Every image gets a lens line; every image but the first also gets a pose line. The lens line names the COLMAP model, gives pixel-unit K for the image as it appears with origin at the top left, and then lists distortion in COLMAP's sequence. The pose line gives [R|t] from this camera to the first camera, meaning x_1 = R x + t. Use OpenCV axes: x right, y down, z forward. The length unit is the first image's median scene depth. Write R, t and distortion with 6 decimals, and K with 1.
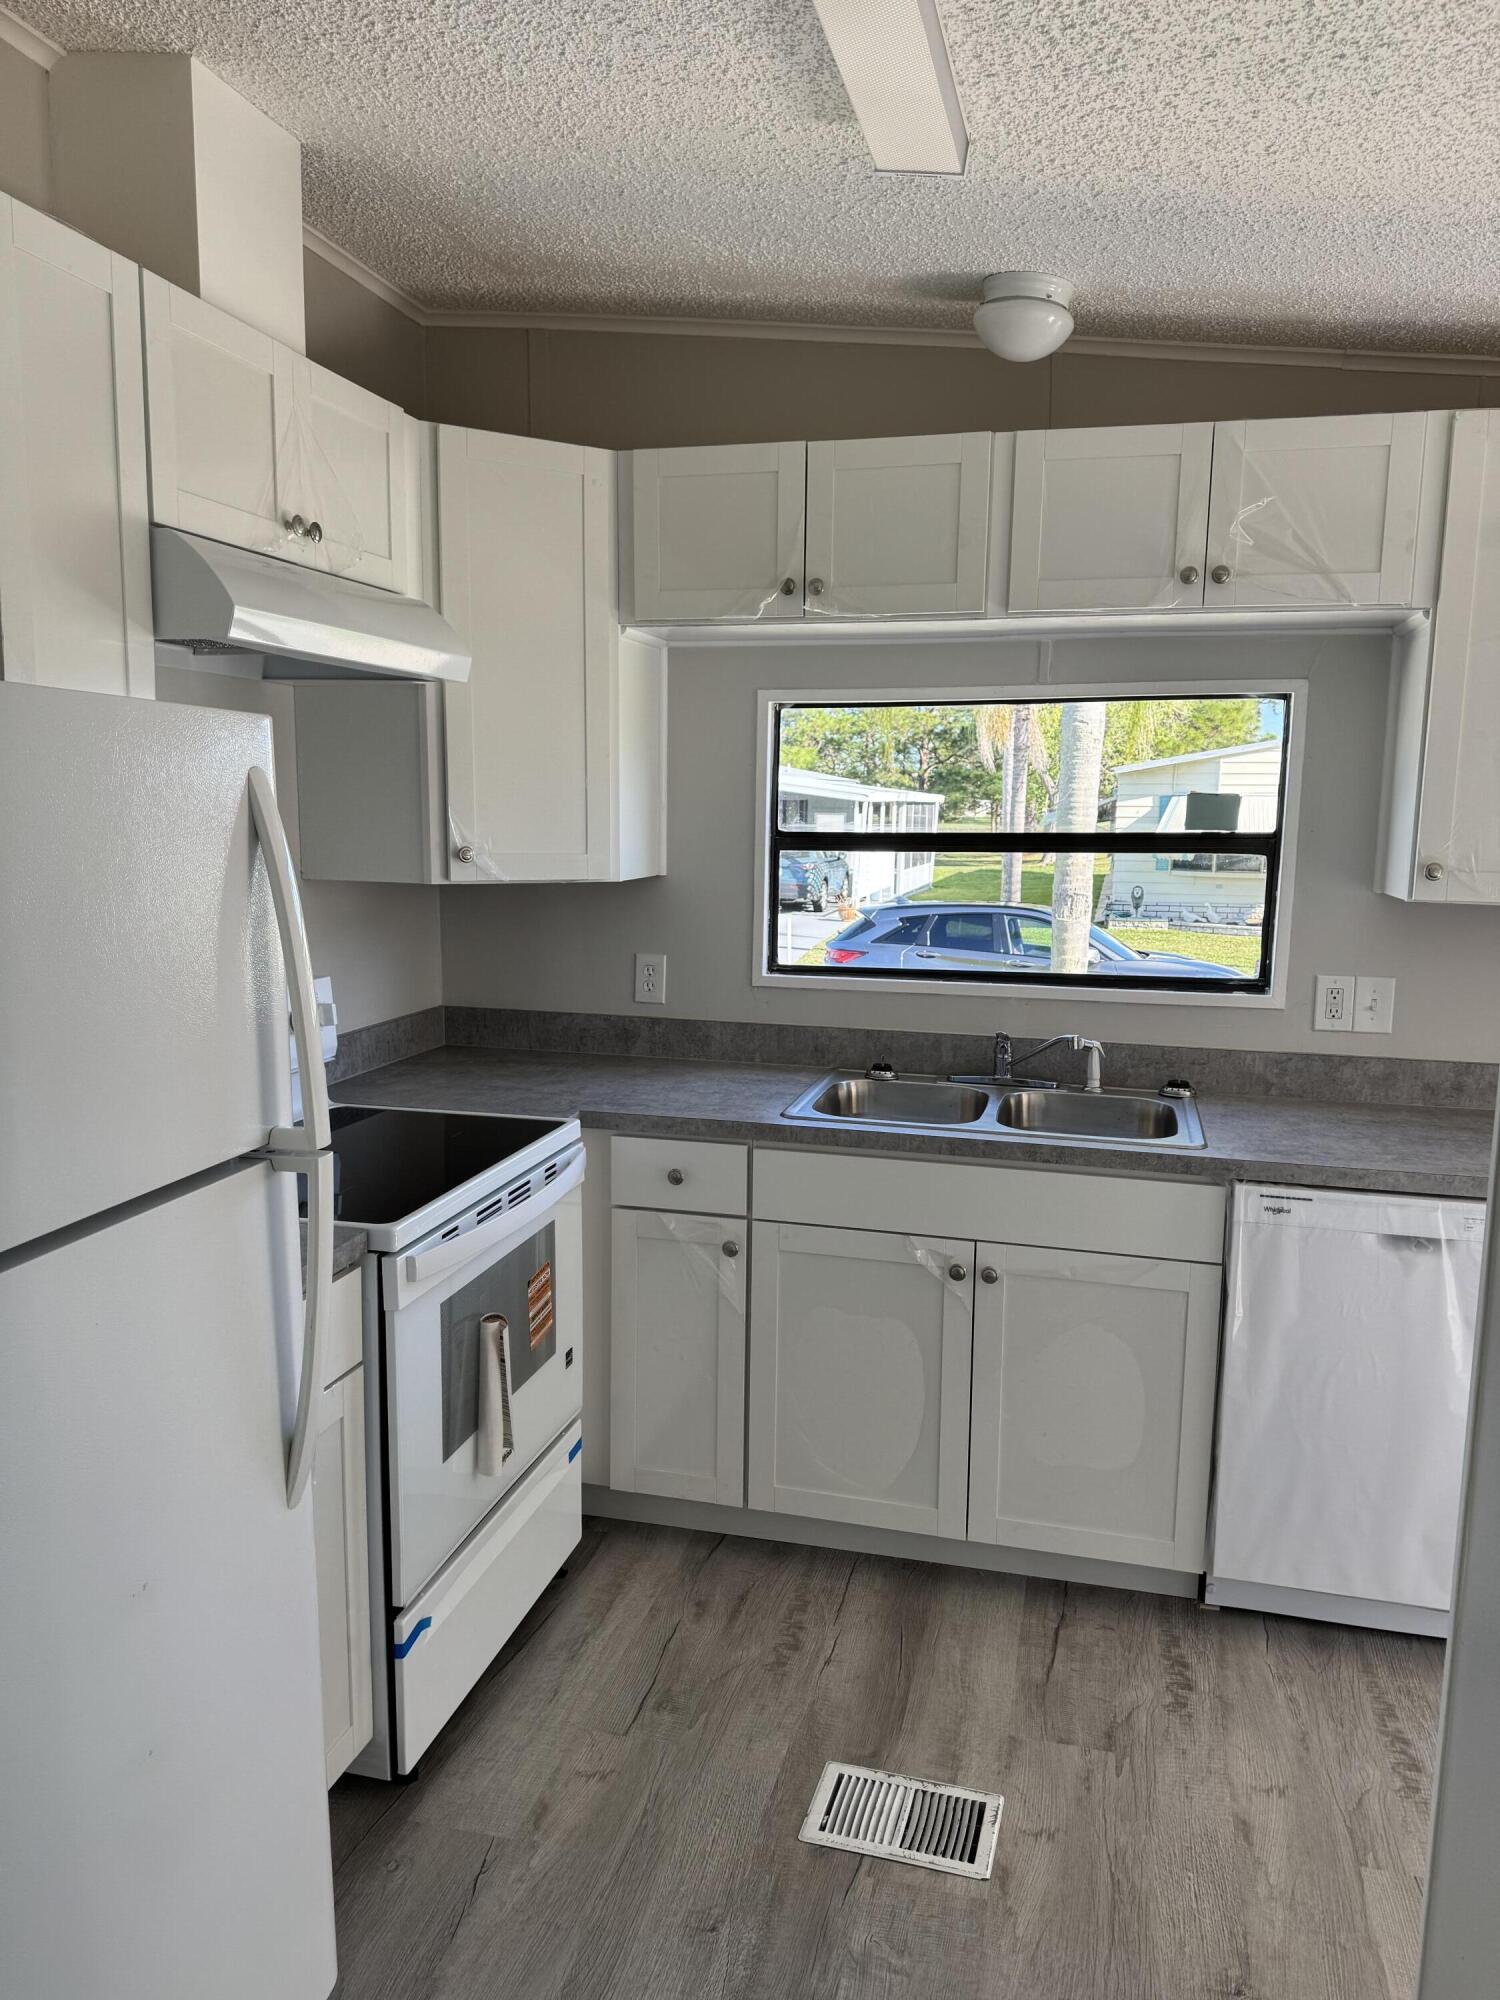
lens RADIAL K [[1395.3, 0, 735.2], [0, 1395.3, 1011.9], [0, 0, 1]] dist [0.035464, -0.033191]
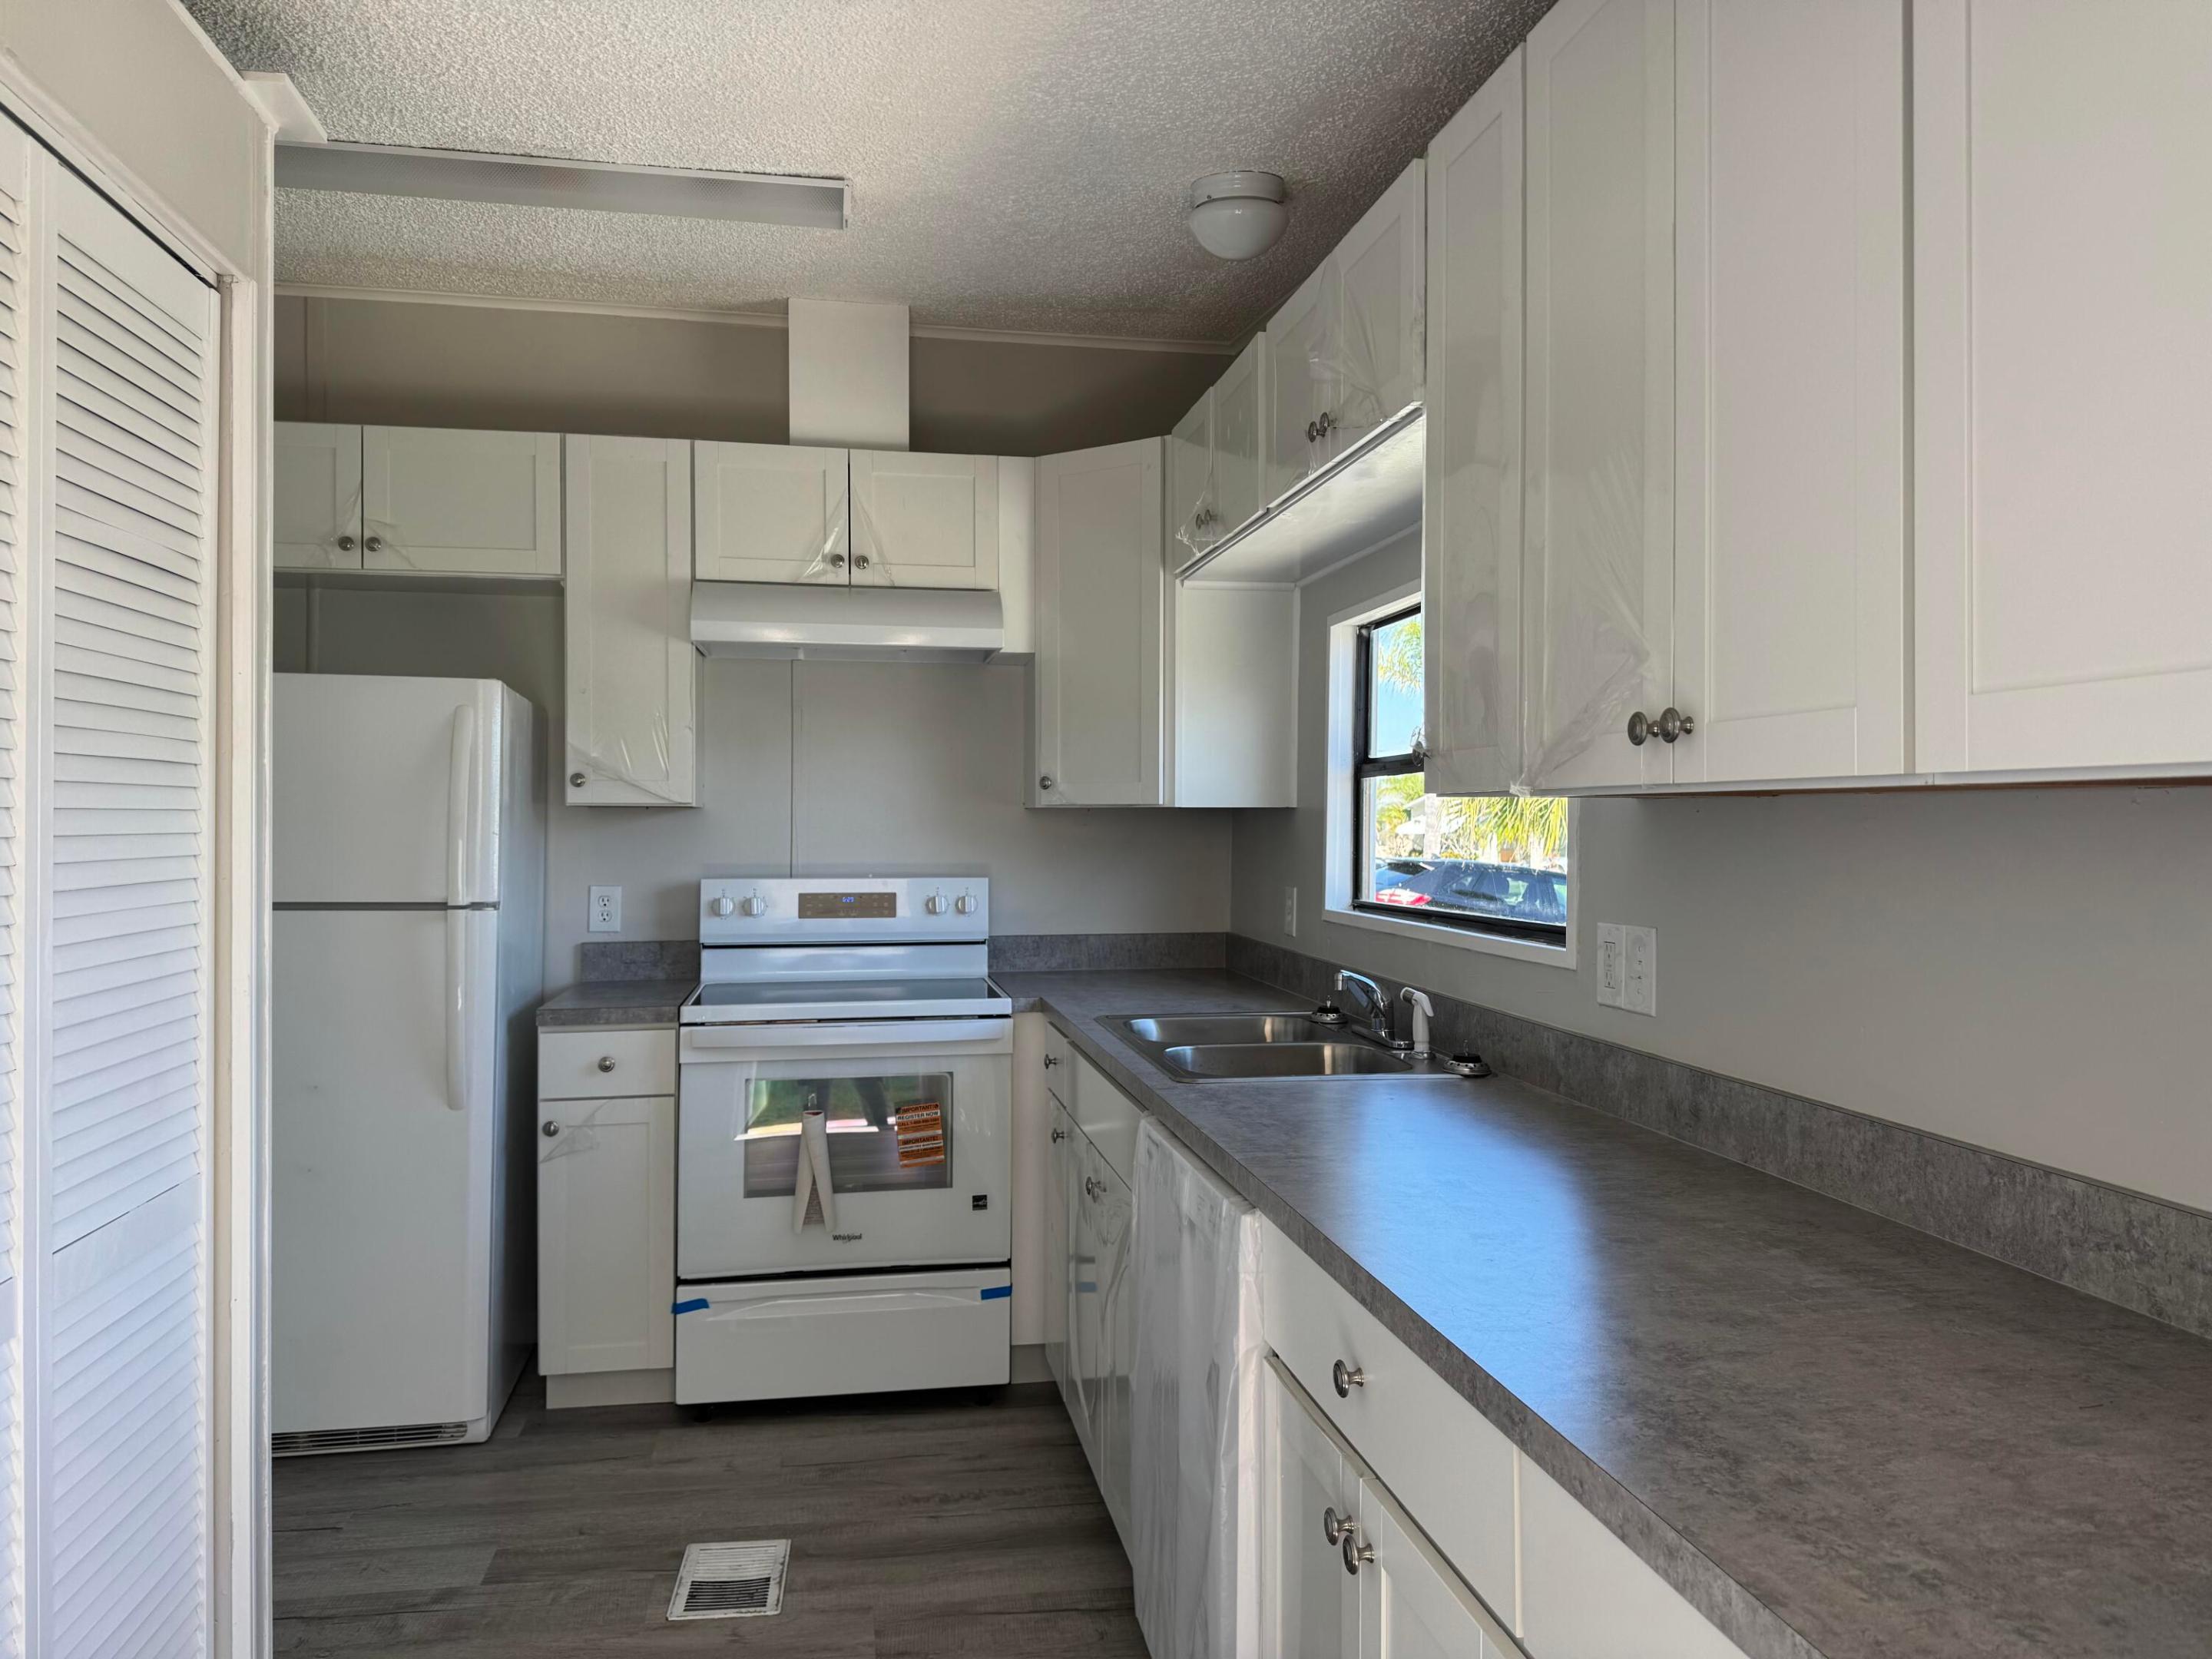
lens RADIAL K [[1542.8, 0, 1109.3], [0, 1542.8, 818.3], [0, 0, 1]] dist [0.103581, -0.138787]
pose [[0.417816, -0.014149, -0.908421, 1.145991], [-0.132641, 0.988215, -0.076398, 0.015096], [0.898797, 0.152414, 0.411016, 0.530654]]
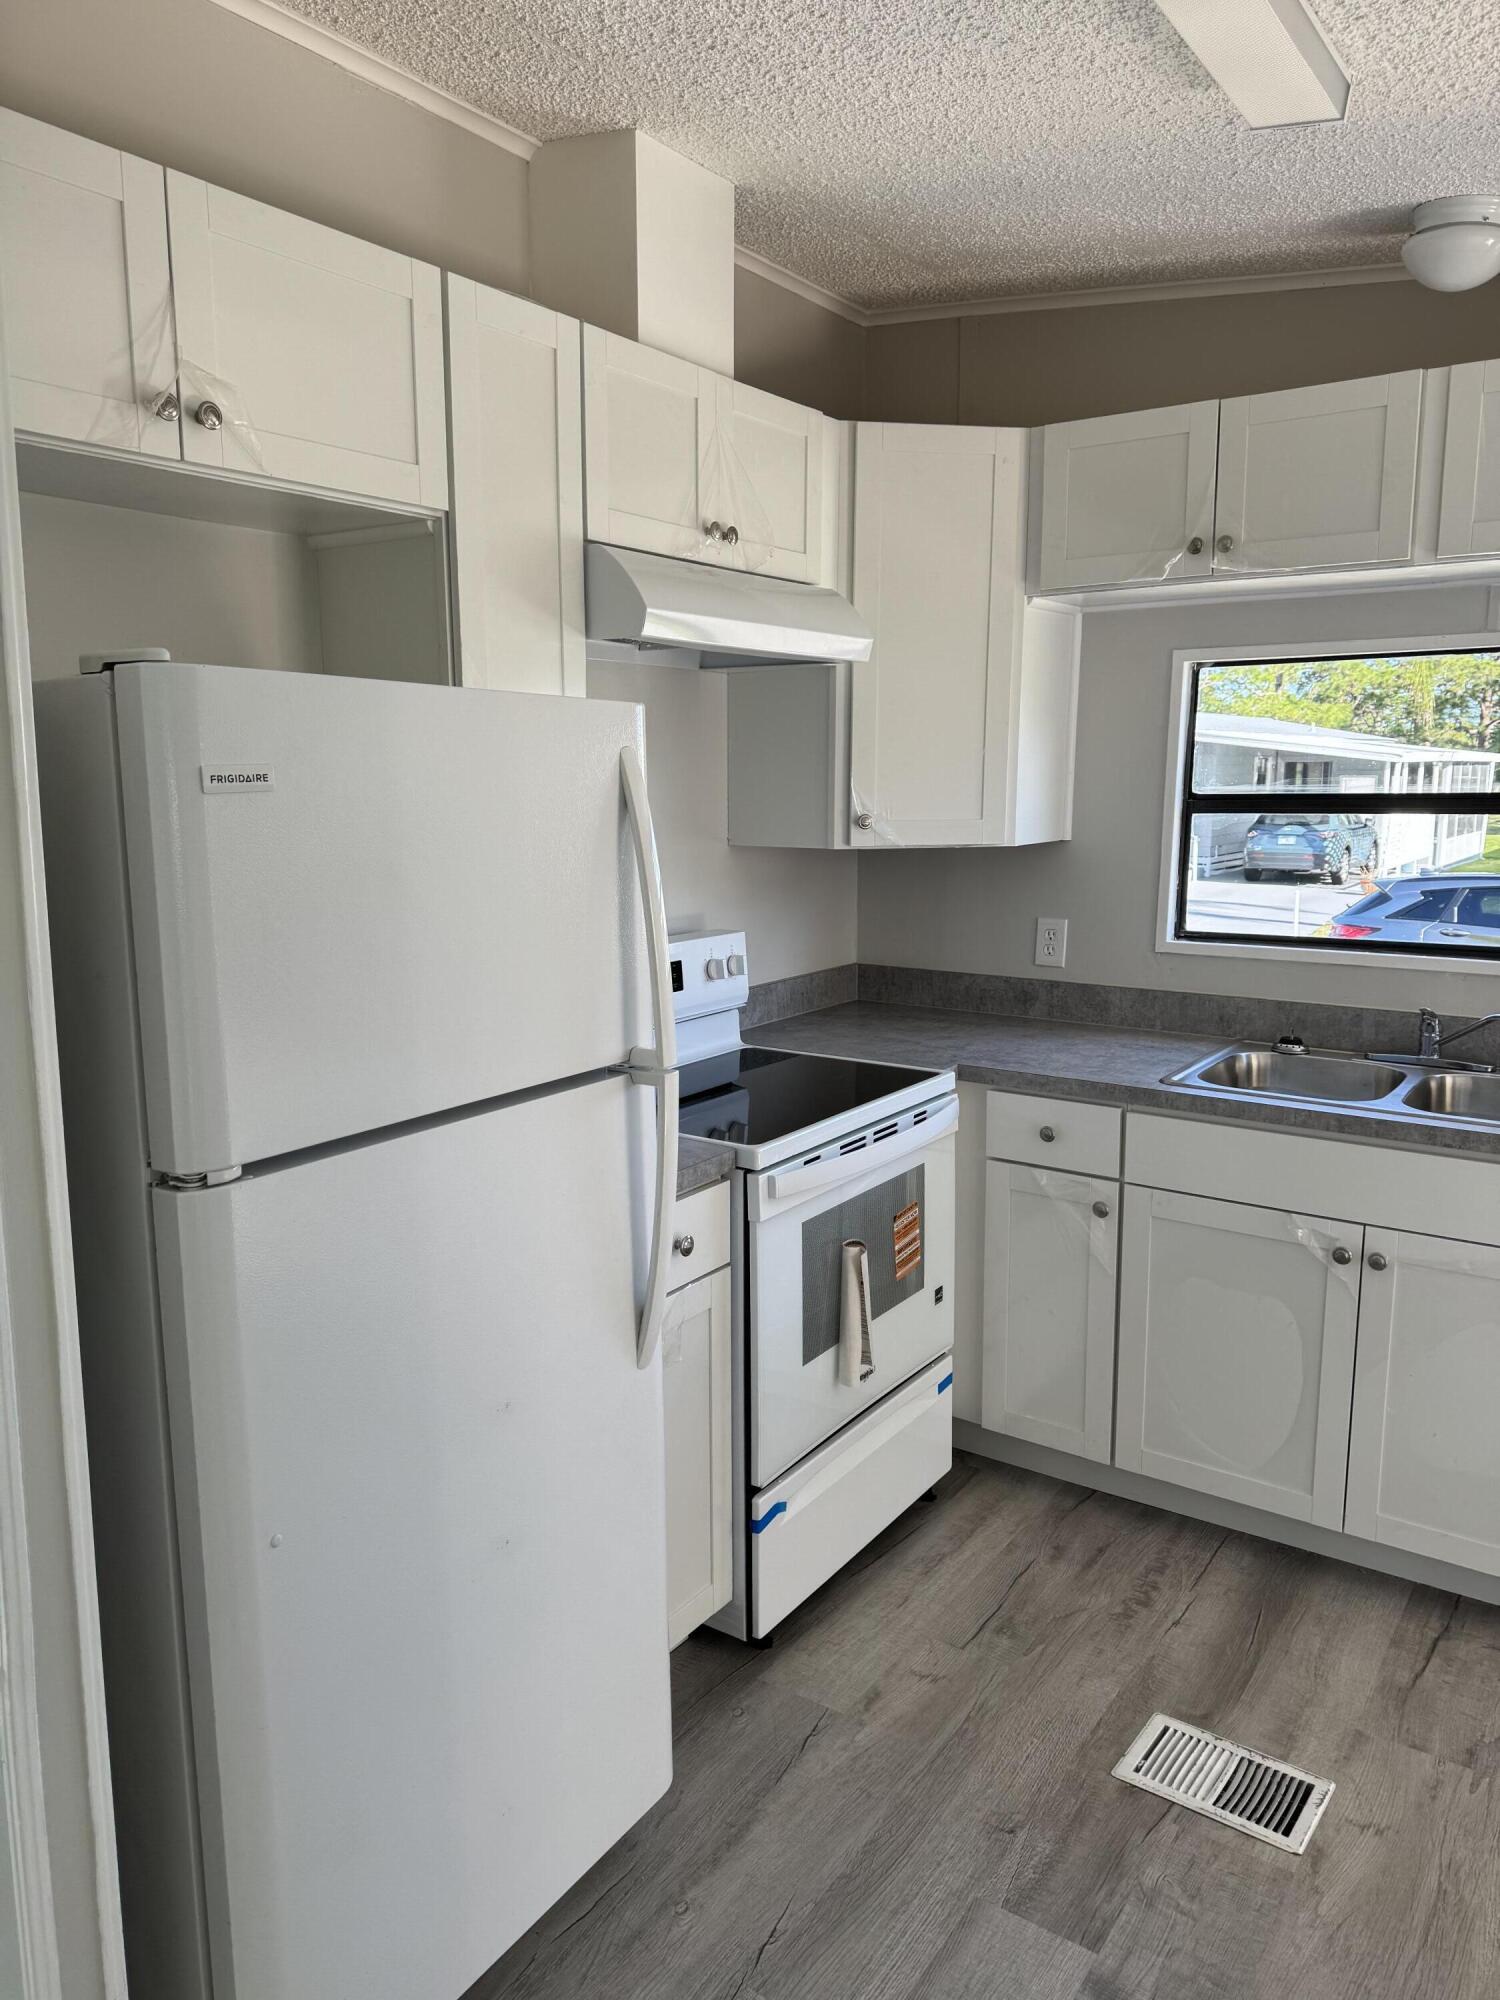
lens RADIAL K [[1400.7, 0, 750.0], [0, 1400.7, 1000.0], [0, 0, 1]] dist [0.025060, -0.011806]
pose [[0.939159, 0.039552, -0.341199, 0.100527], [-0.035107, 0.999199, 0.019193, 0.007274], [0.341685, -0.006047, 0.939795, -0.048276]]
